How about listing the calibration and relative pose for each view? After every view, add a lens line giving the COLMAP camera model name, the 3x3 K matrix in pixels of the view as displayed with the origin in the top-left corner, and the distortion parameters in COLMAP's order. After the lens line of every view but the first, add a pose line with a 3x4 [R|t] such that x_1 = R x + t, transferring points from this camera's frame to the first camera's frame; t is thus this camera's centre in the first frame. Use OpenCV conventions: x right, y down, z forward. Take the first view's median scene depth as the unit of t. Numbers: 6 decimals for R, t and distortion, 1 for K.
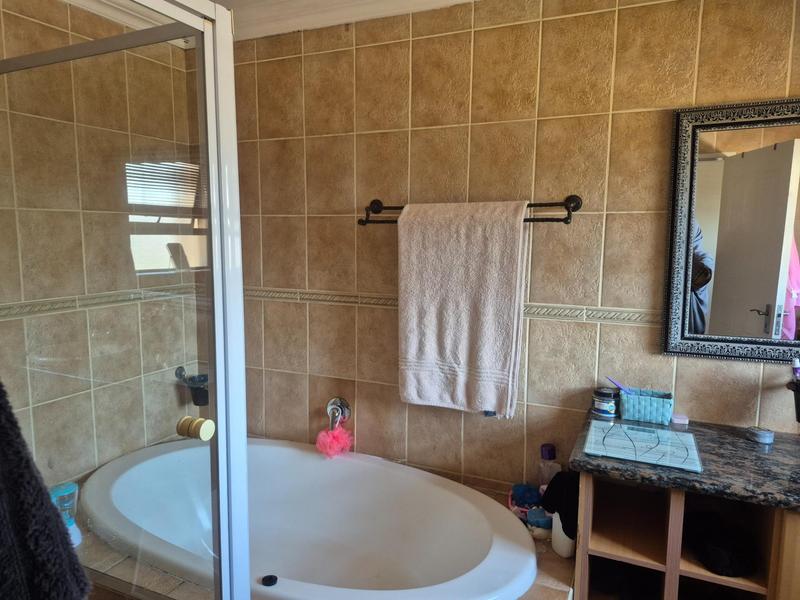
lens RADIAL K [[563.5, 0, 394.8], [0, 563.5, 302.2], [0, 0, 1]] dist [0.062918, -0.072281]
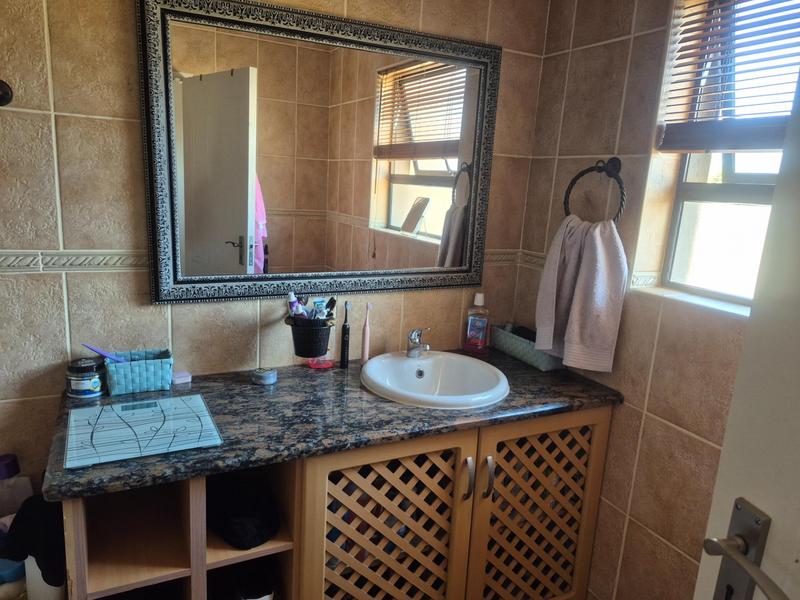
lens RADIAL K [[563.5, 0, 394.8], [0, 563.5, 302.2], [0, 0, 1]] dist [0.062918, -0.072281]
pose [[0.635410, -0.133847, 0.760486, 0.077881], [0.046312, 0.989695, 0.135494, -0.005006], [-0.770785, -0.050875, 0.635061, 0.233454]]
